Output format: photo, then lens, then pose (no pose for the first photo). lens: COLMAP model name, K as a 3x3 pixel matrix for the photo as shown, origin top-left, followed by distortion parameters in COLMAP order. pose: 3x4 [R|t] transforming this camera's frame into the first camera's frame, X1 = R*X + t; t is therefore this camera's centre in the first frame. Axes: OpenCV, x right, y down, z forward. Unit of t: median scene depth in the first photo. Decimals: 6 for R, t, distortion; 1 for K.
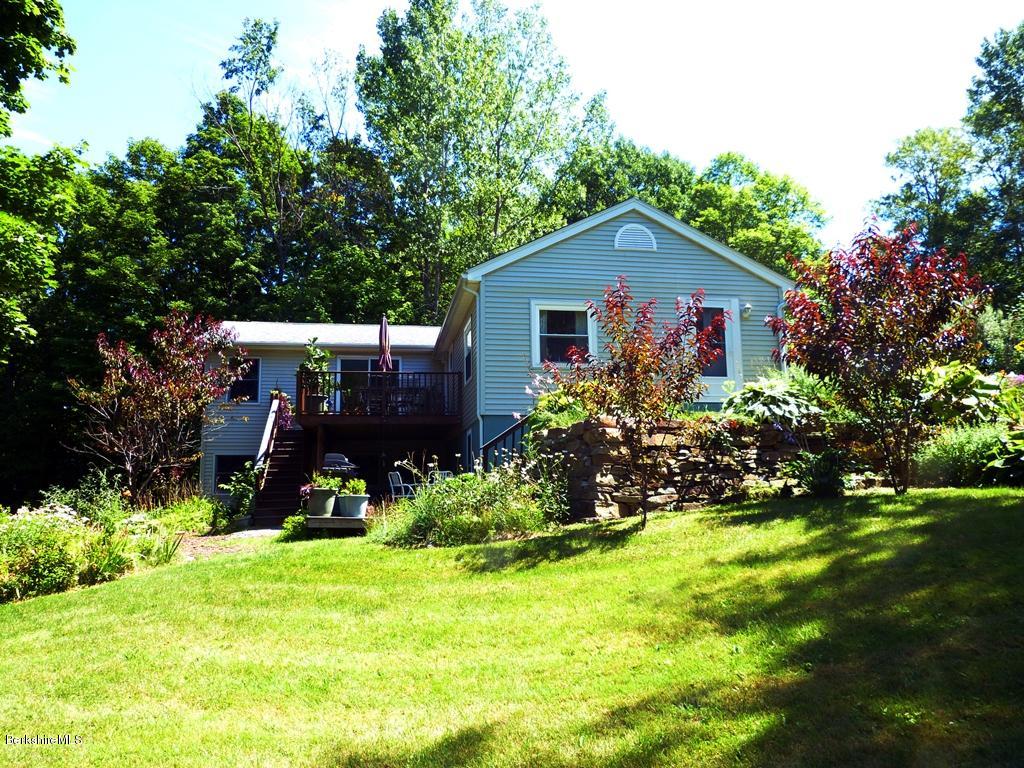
lens RADIAL K [[751.1, 0, 507.1], [0, 751.1, 381.0], [0, 0, 1]] dist [-0.002935, -0.001225]
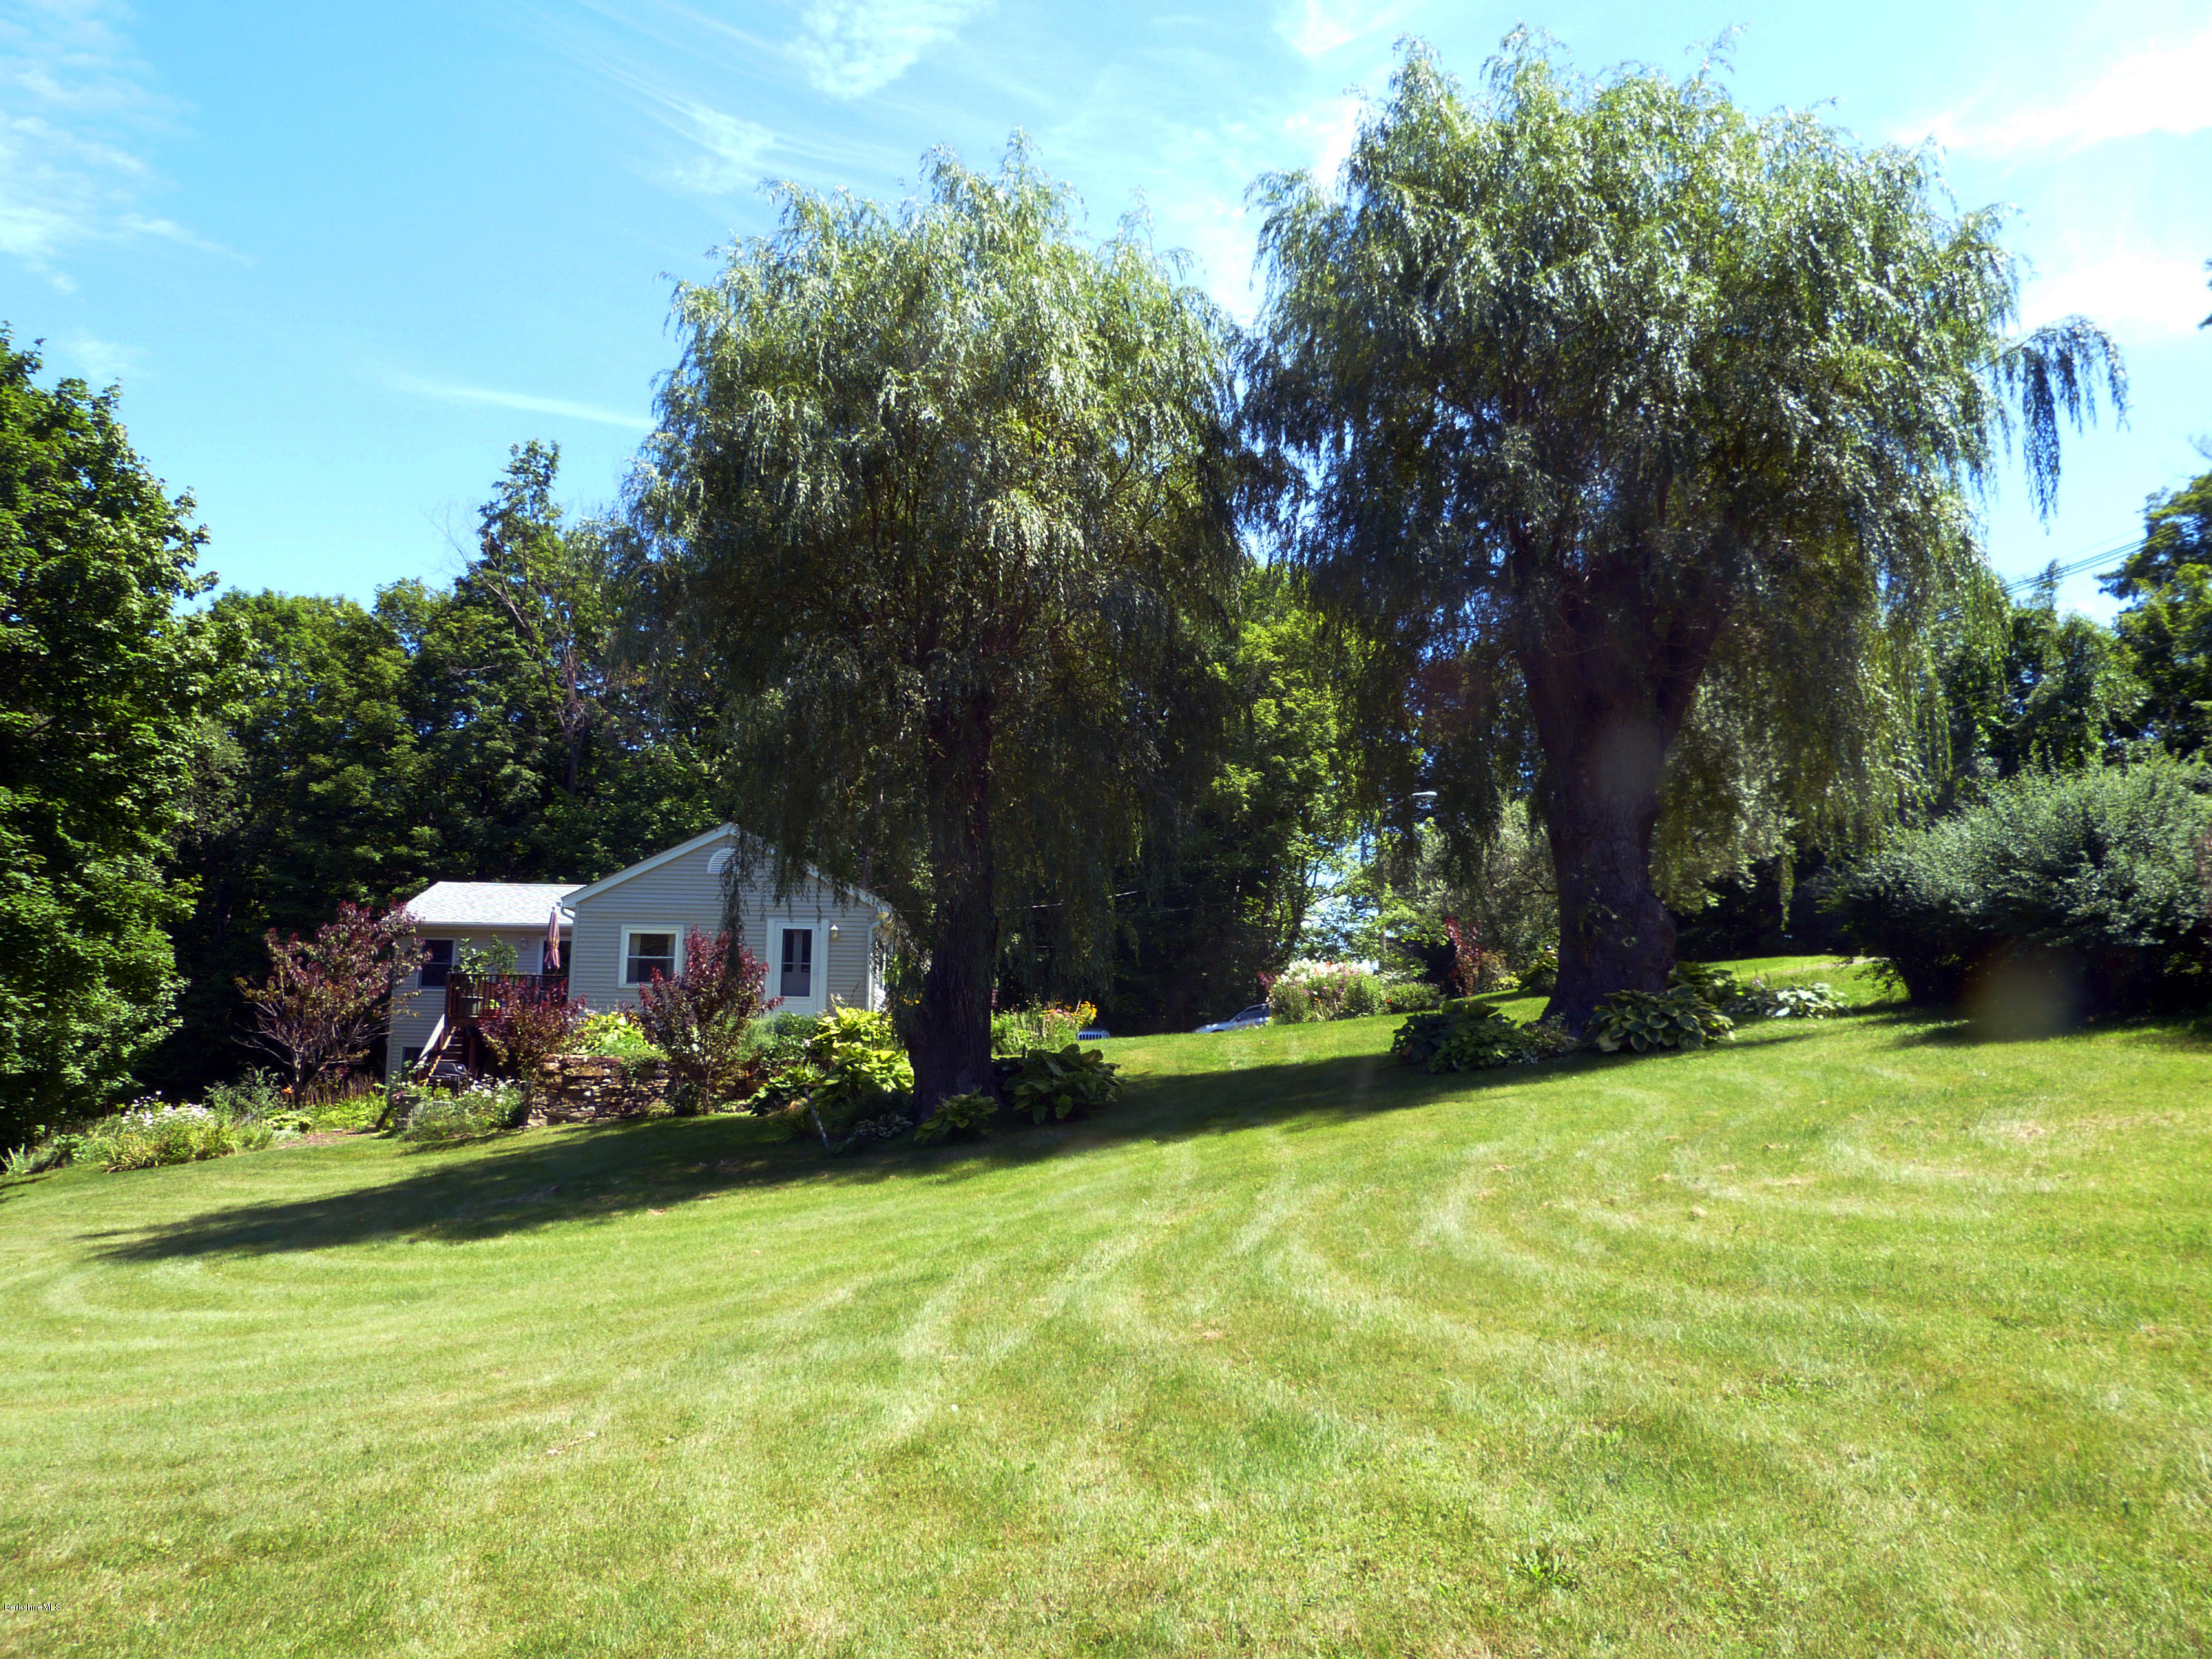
lens RADIAL K [[1622.6, 0, 1115.2], [0, 1622.6, 836.6], [0, 0, 1]] dist [-0.002935, -0.001225]
pose [[0.993711, 0.009243, -0.111589, 0.913163], [-0.008576, 0.999942, 0.006452, -0.234619], [0.111642, -0.005455, 0.993733, -1.141902]]
